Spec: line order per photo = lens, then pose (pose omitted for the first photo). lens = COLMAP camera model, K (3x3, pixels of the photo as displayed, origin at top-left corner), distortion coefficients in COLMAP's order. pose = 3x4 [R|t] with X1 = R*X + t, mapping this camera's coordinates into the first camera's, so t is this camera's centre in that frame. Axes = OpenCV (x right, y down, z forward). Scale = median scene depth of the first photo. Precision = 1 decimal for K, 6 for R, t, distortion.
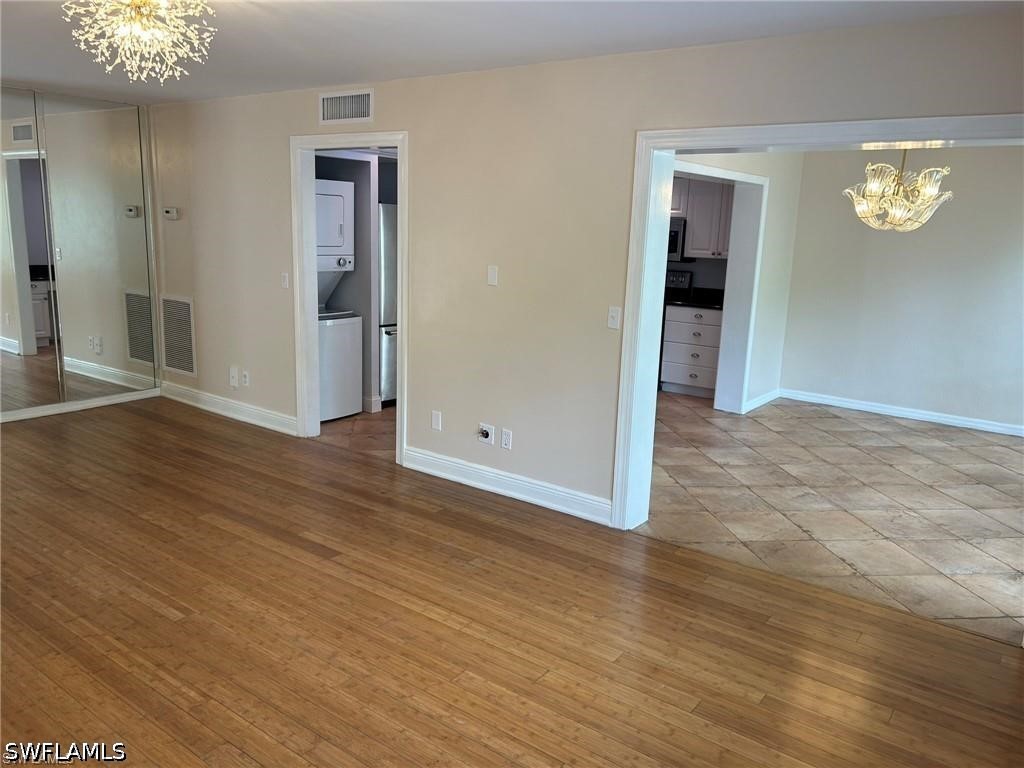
lens RADIAL K [[779.2, 0, 510.3], [0, 779.2, 378.8], [0, 0, 1]] dist [0.062453, -0.067902]
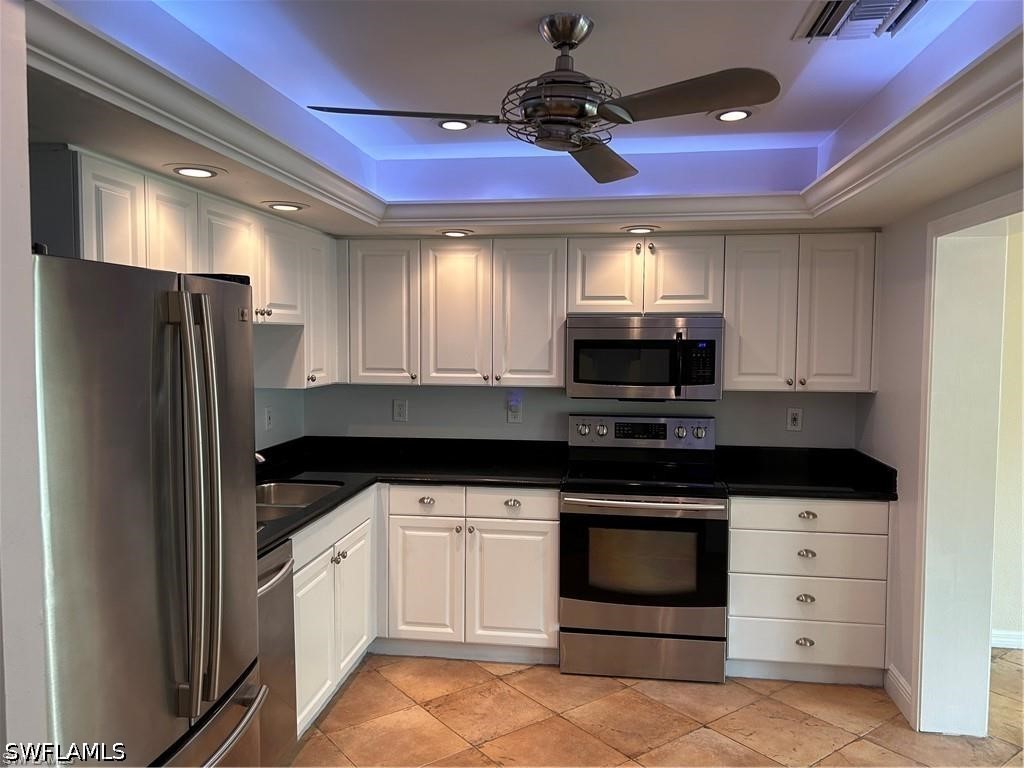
lens RADIAL K [[779.2, 0, 510.3], [0, 779.2, 378.8], [0, 0, 1]] dist [0.062453, -0.067902]
pose [[0.873589, -0.055203, 0.483524, -0.138508], [0.121507, 0.986821, -0.106864, -0.129727], [-0.471252, 0.152107, 0.868783, 0.647470]]
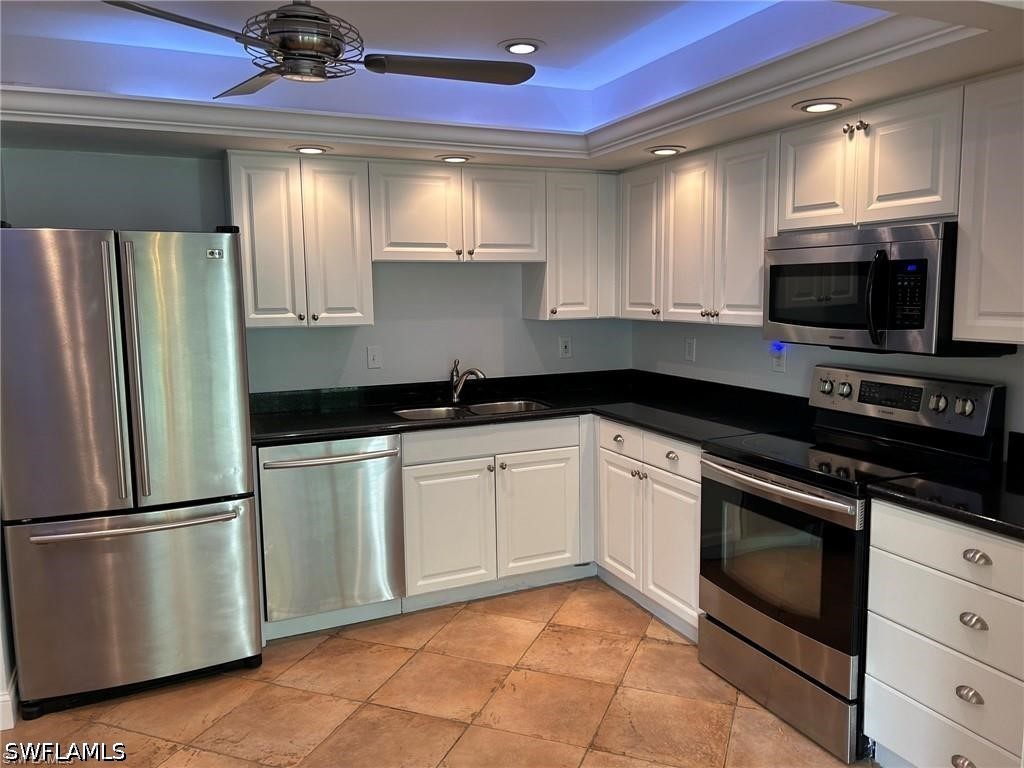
lens RADIAL K [[776.1, 0, 513.8], [0, 776.1, 384.8], [0, 0, 1]] dist [0.071060, -0.085601]
pose [[0.872208, 0.017178, -0.488834, 0.228644], [-0.057004, 0.996143, -0.066704, -0.110238], [0.485803, 0.086045, 0.869823, 0.662626]]
